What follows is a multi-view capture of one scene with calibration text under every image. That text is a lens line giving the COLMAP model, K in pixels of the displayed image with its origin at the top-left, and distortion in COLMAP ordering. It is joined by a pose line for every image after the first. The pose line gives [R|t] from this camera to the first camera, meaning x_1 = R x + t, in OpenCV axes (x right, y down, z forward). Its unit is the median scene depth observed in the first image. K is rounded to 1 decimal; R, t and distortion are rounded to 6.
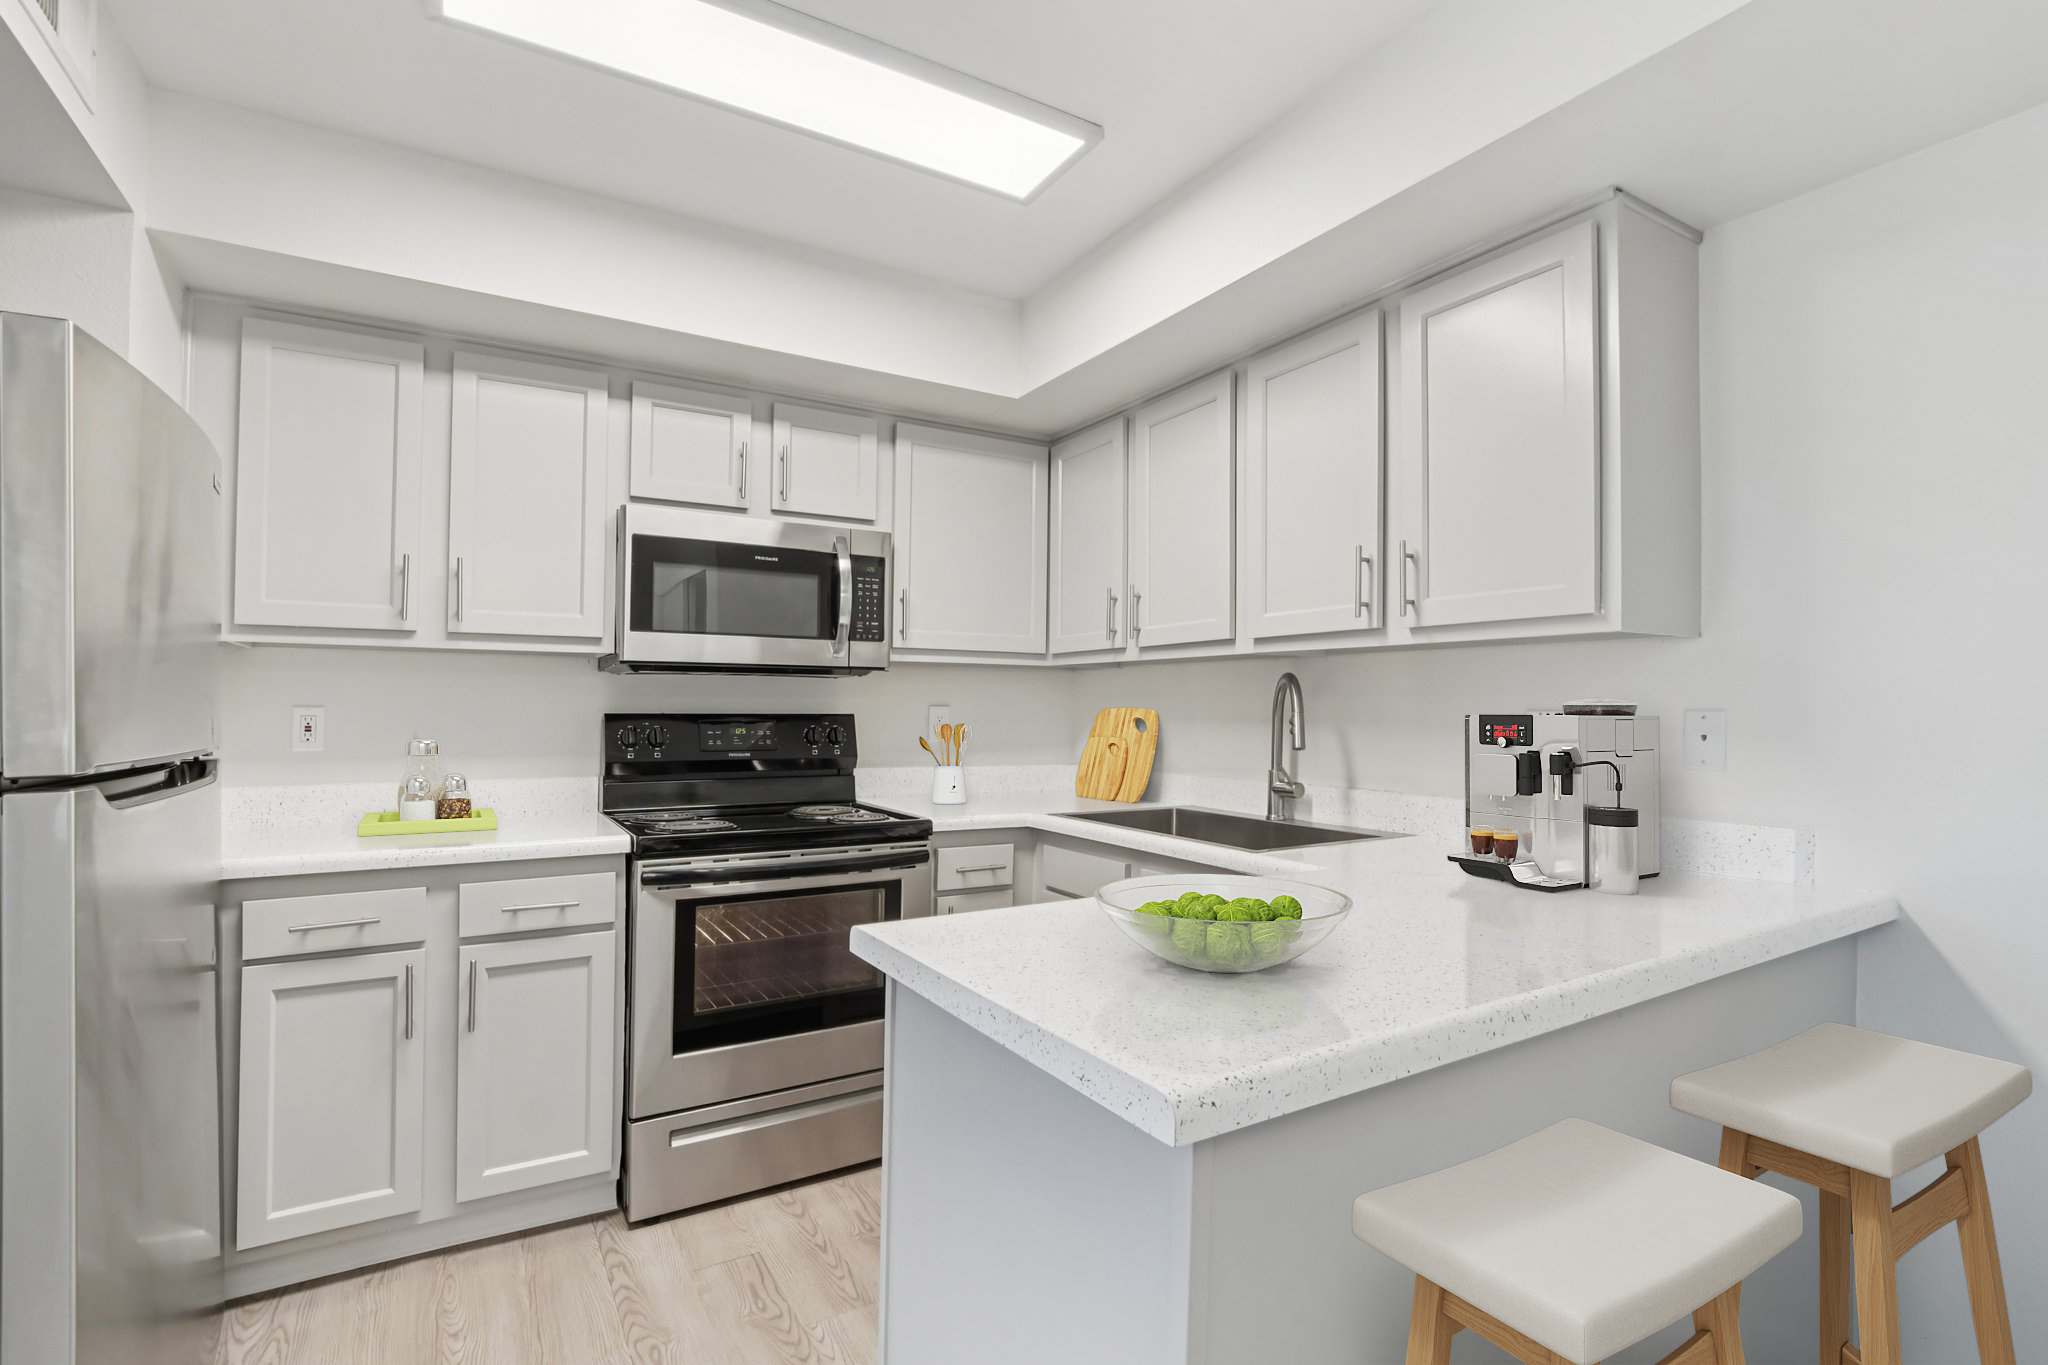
lens RADIAL K [[916.0, 0, 1021.1], [0, 916.0, 694.6], [0, 0, 1]] dist [-0.032341, 0.002386]
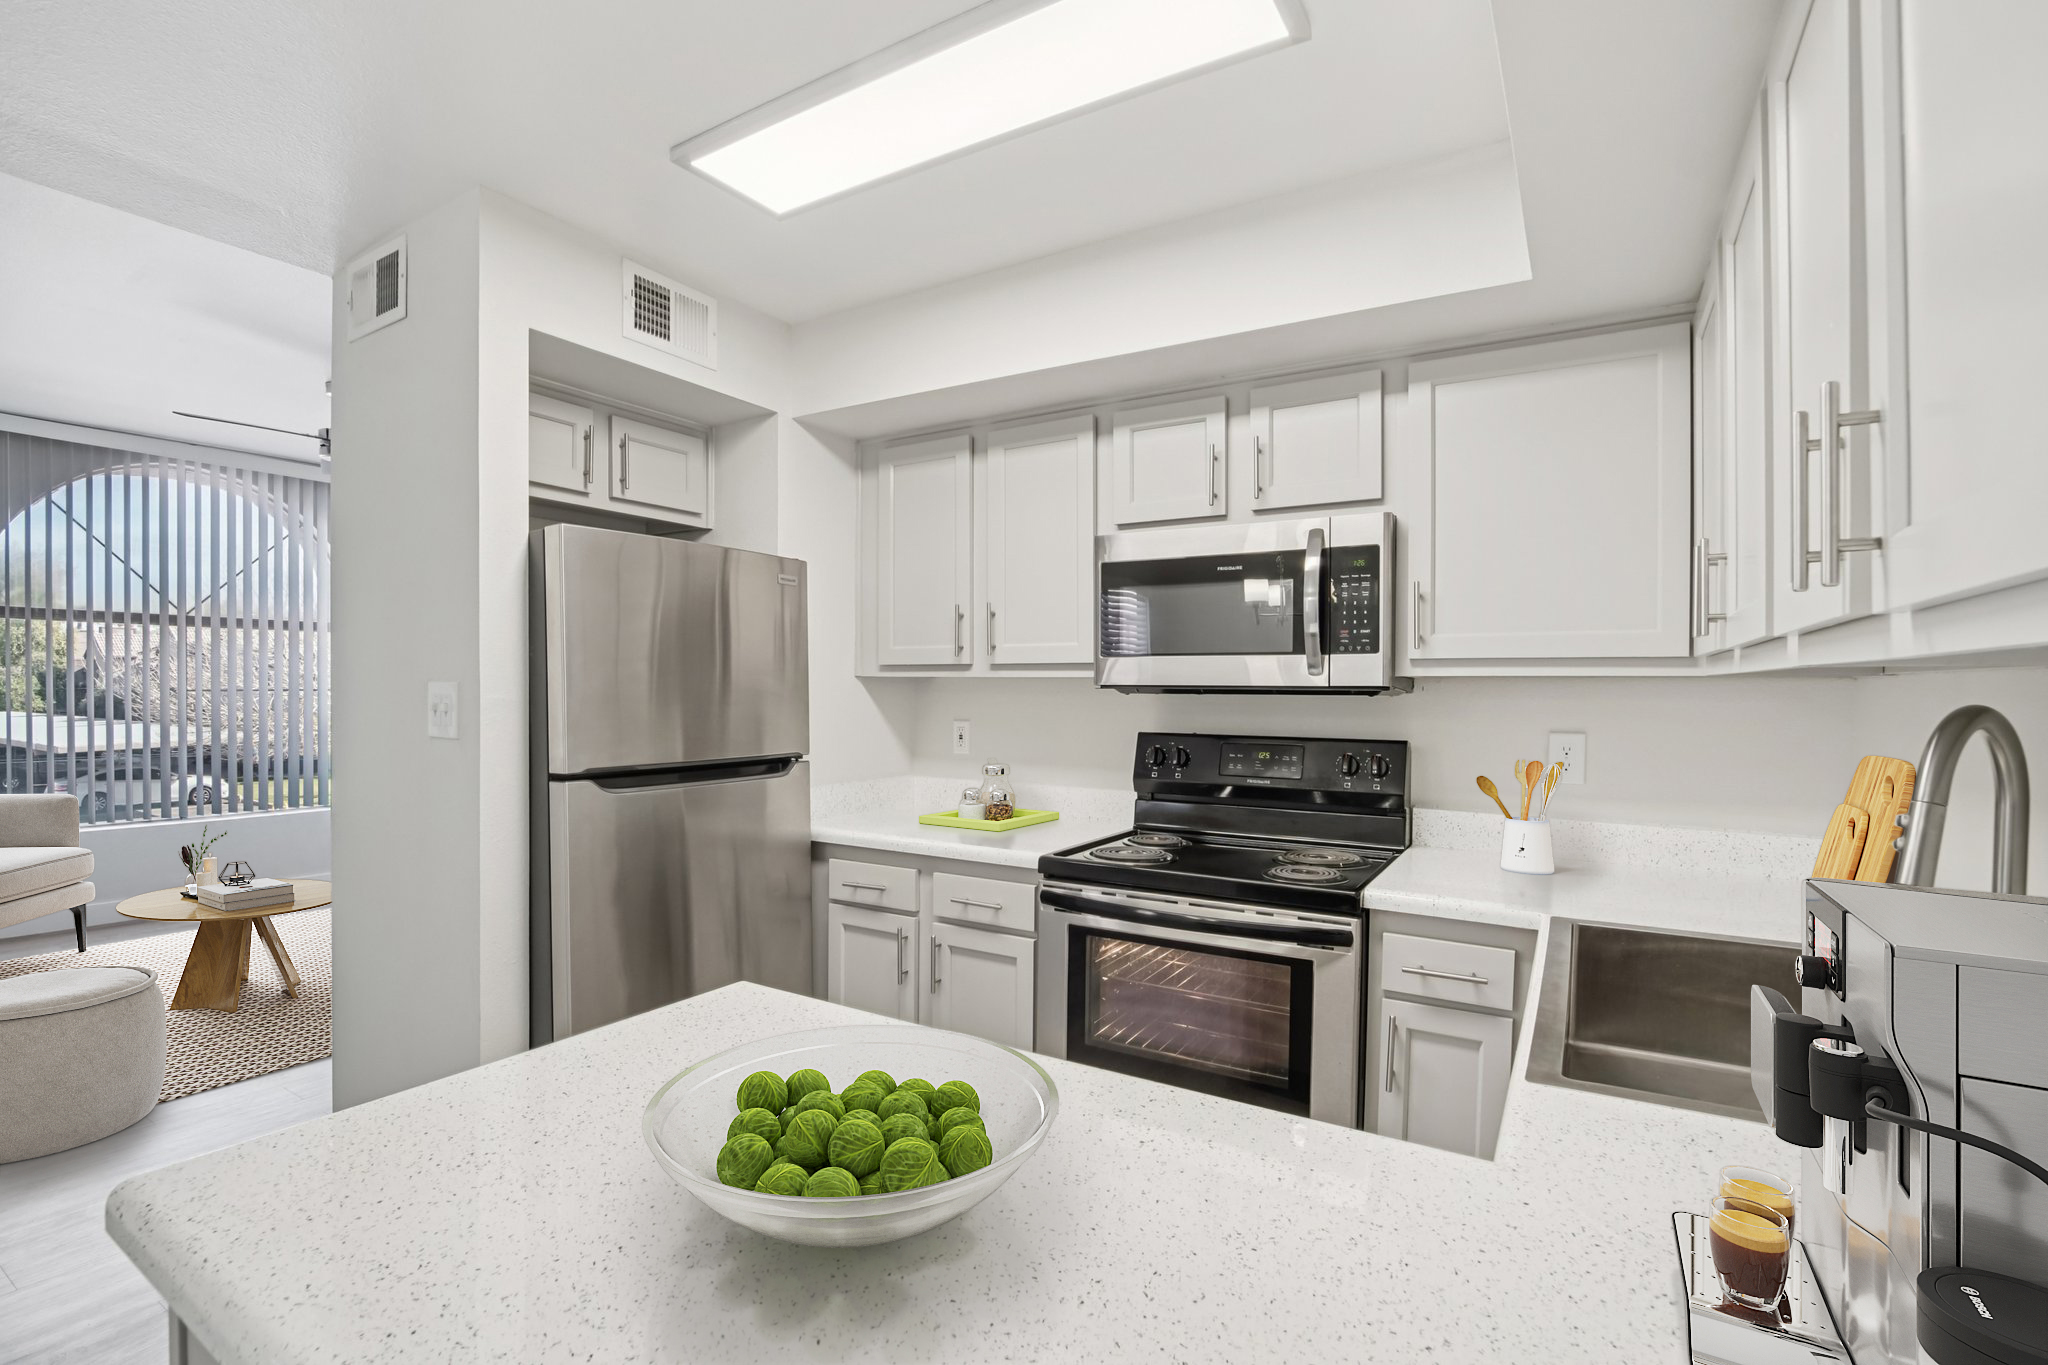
lens RADIAL K [[916.0, 0, 1024.0], [0, 916.0, 687.9], [0, 0, 1]] dist [-0.032341, 0.002386]
pose [[0.482949, -0.002094, -0.875646, 0.401125], [0.007502, 0.999970, 0.001746, -0.032978], [0.875616, -0.007412, 0.482950, 0.375252]]
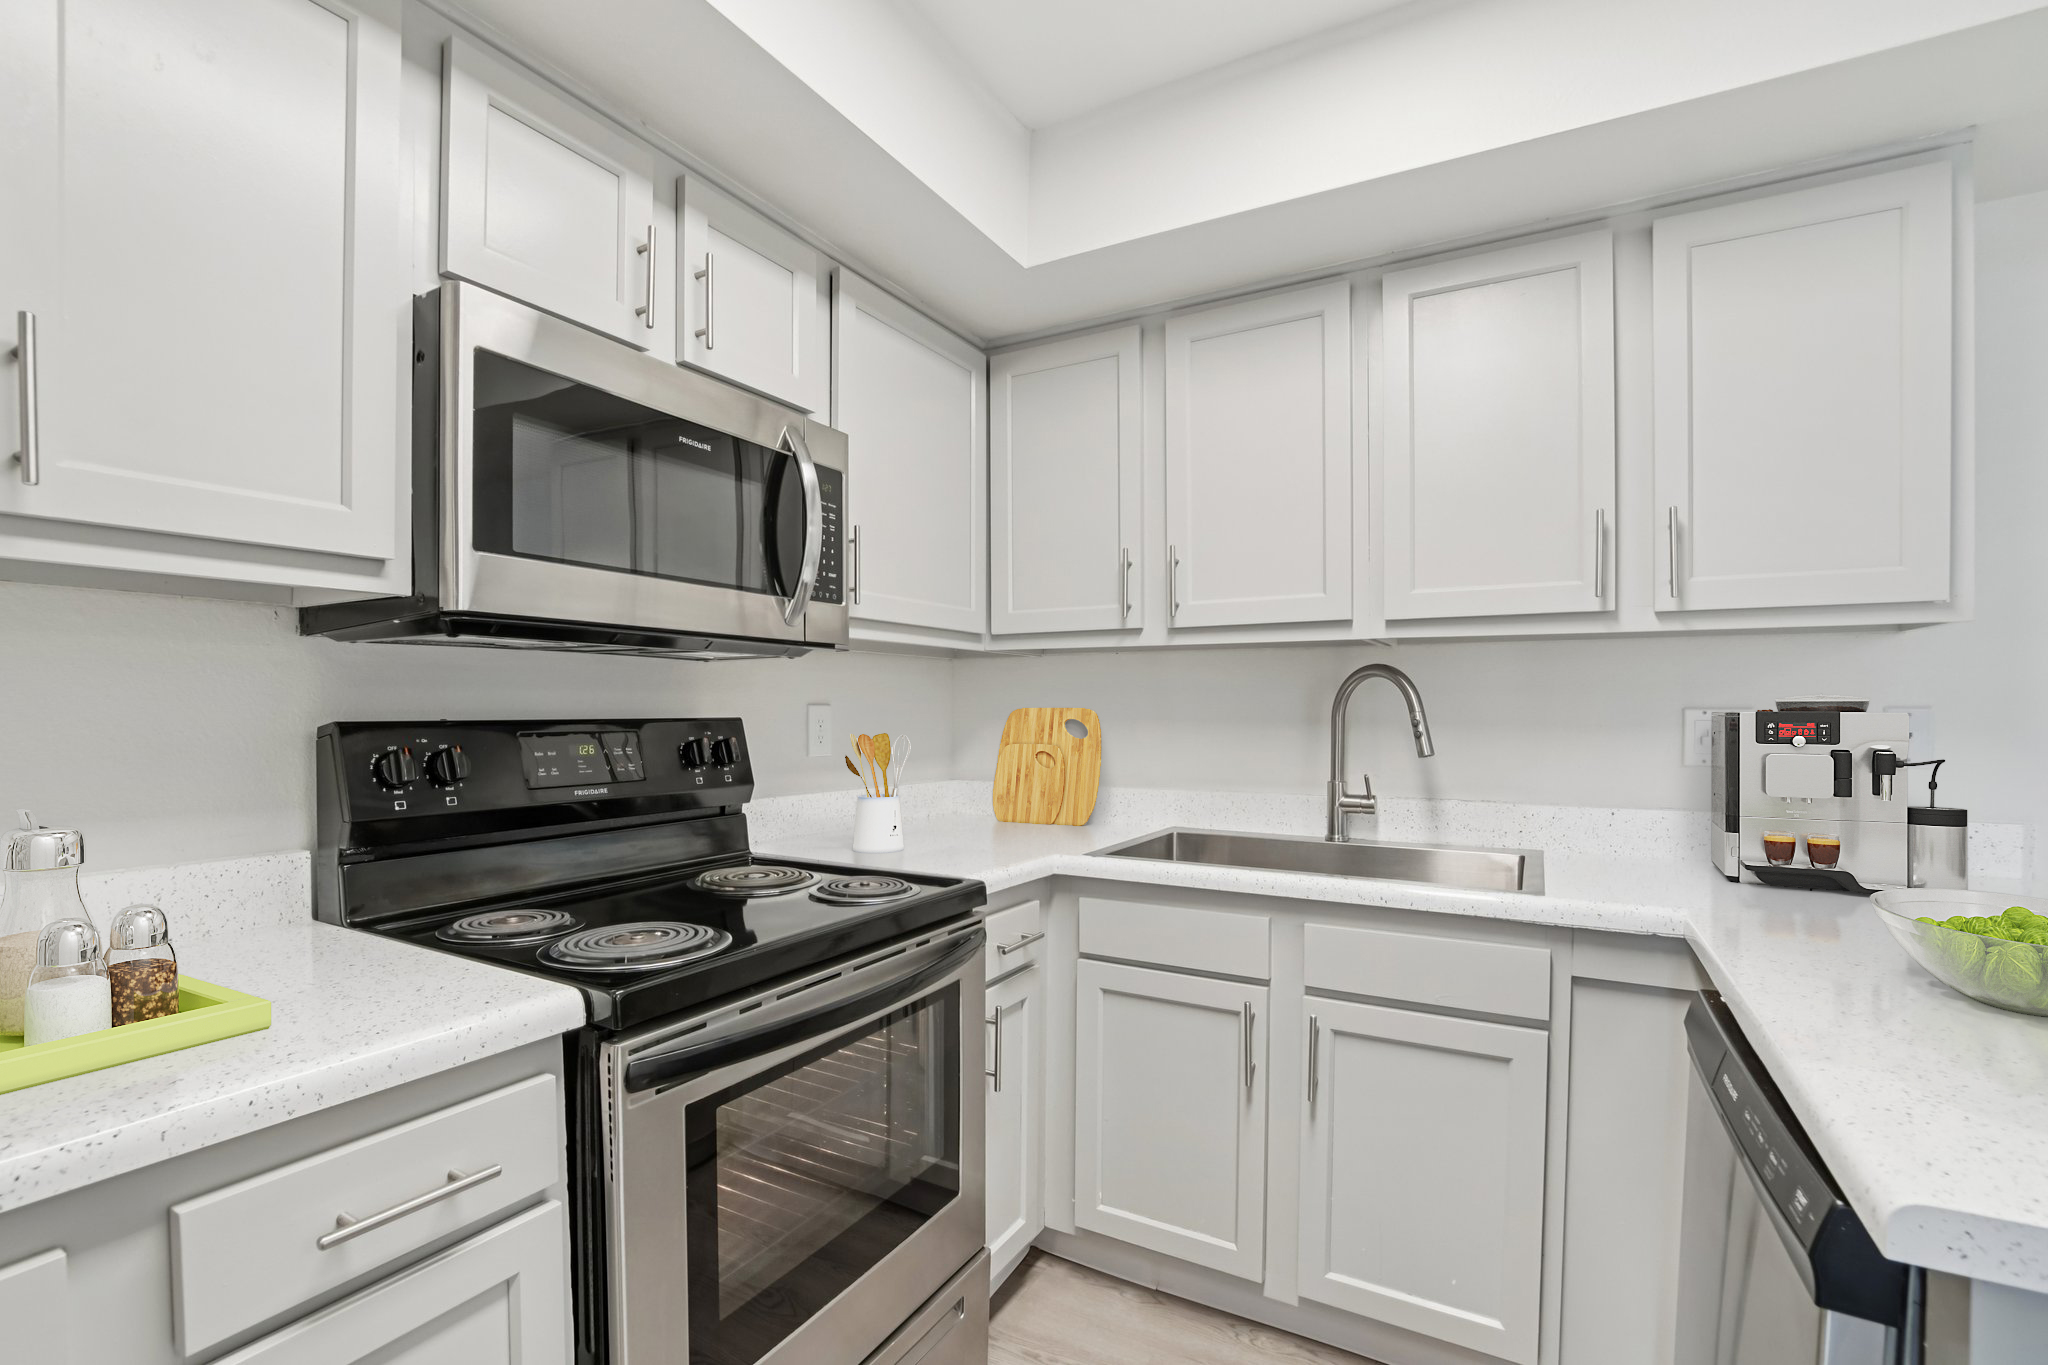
lens RADIAL K [[916.0, 0, 1020.0], [0, 916.0, 711.0], [0, 0, 1]] dist [-0.032341, 0.002386]
pose [[0.867355, -0.006350, 0.497649, -0.375593], [-0.002436, 0.999852, 0.017005, 0.005998], [-0.497683, -0.015962, 0.867212, 0.399785]]
